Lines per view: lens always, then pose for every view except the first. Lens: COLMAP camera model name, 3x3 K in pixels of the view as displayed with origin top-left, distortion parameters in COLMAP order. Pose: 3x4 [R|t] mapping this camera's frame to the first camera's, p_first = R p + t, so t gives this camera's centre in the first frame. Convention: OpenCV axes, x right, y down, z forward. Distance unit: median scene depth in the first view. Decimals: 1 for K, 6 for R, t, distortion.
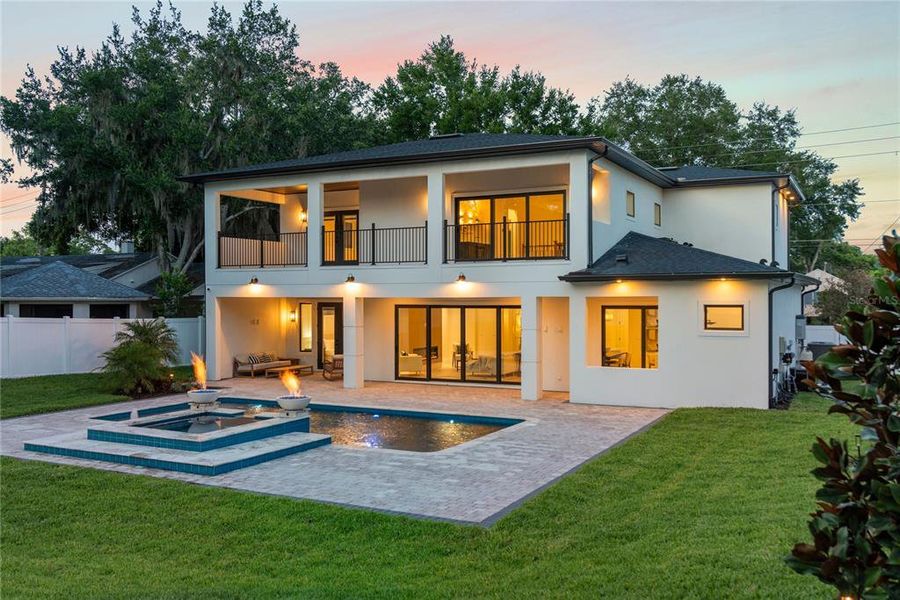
lens RADIAL K [[819.4, 0, 450.0], [0, 819.4, 300.0], [0, 0, 1]] dist [0.015101, -0.002819]
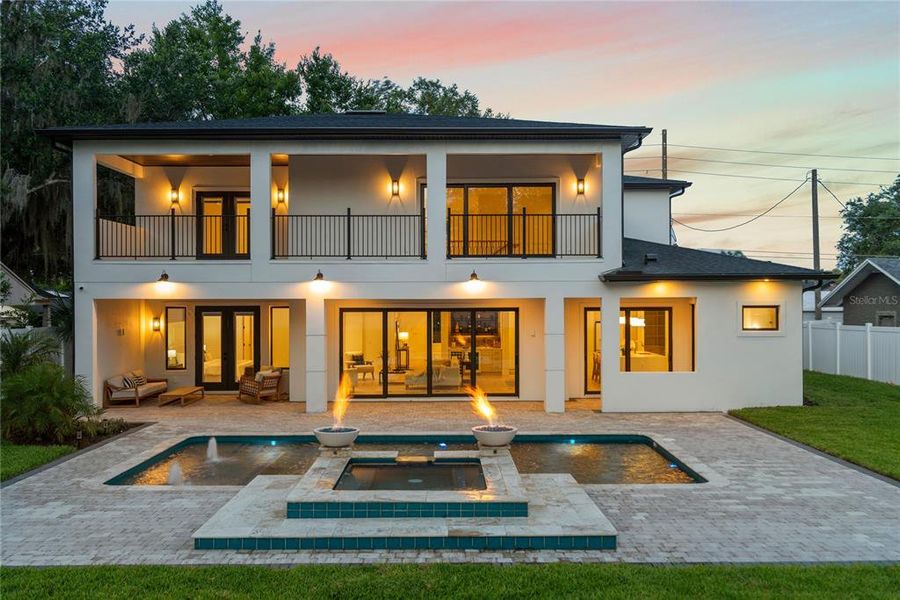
lens RADIAL K [[819.4, 0, 450.0], [0, 819.4, 300.0], [0, 0, 1]] dist [0.015101, -0.002819]
pose [[0.881579, -0.000510, 0.472036, -0.382322], [0.003320, 0.999981, -0.005120, 0.002370], [-0.472024, 0.006081, 0.881565, 0.229620]]
